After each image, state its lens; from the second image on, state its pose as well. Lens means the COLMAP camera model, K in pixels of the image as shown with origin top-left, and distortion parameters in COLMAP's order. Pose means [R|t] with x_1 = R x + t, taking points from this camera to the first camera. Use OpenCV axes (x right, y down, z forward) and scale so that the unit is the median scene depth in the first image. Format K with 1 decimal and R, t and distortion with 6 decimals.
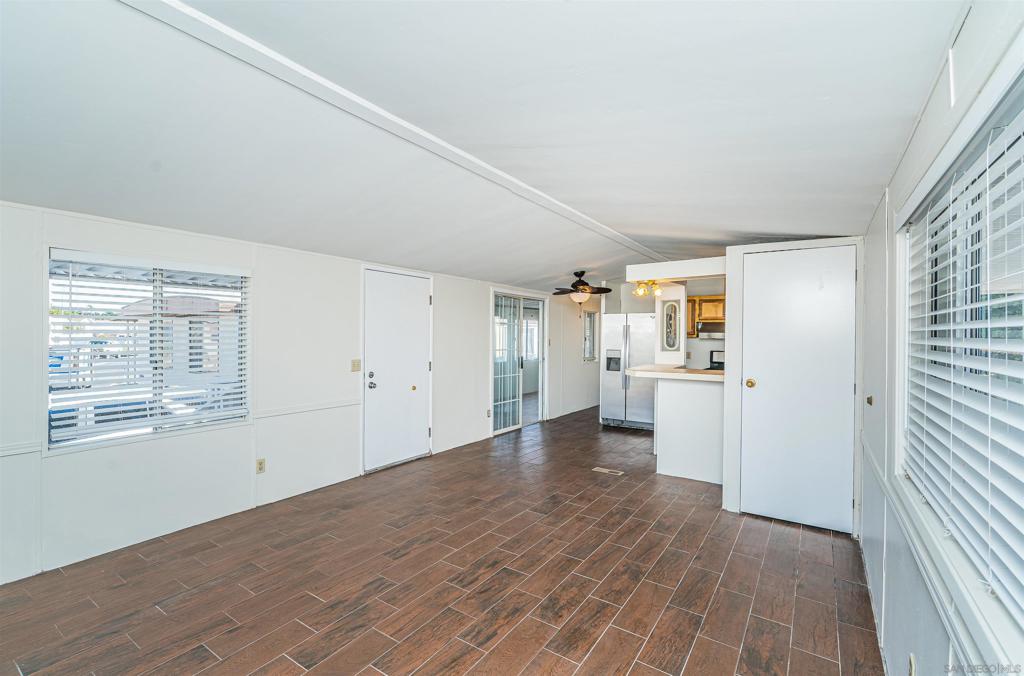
lens RADIAL K [[458.8, 0, 509.5], [0, 458.8, 338.2], [0, 0, 1]] dist [-0.019400, 0.009732]
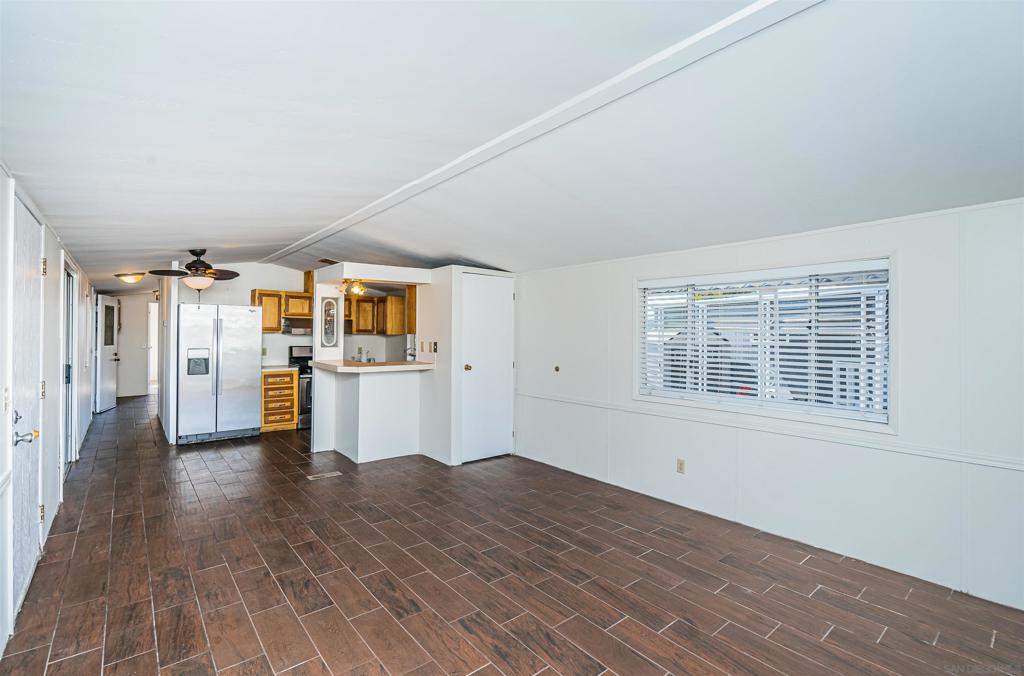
lens RADIAL K [[464.1, 0, 504.1], [0, 464.1, 332.5], [0, 0, 1]] dist [-0.007728, 0.000275]
pose [[0.290261, -0.004054, 0.956939, -0.661718], [-0.000418, 0.999990, 0.004363, -0.011510], [-0.956948, -0.001667, 0.290256, 0.407980]]
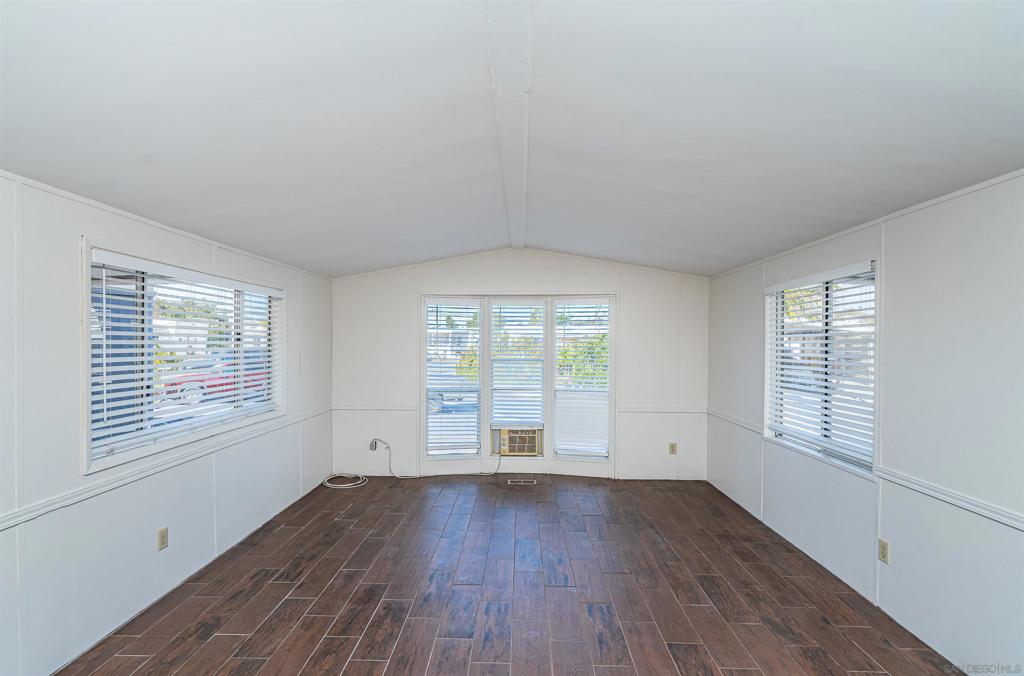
lens RADIAL K [[474.9, 0, 508.8], [0, 474.9, 344.3], [0, 0, 1]] dist [-0.009854, 0.000216]
pose [[-0.846652, -0.009387, -0.532064, 0.248381], [-0.012657, 0.999917, 0.002499, -0.013659], [0.531997, 0.008850, -0.846700, 1.119174]]
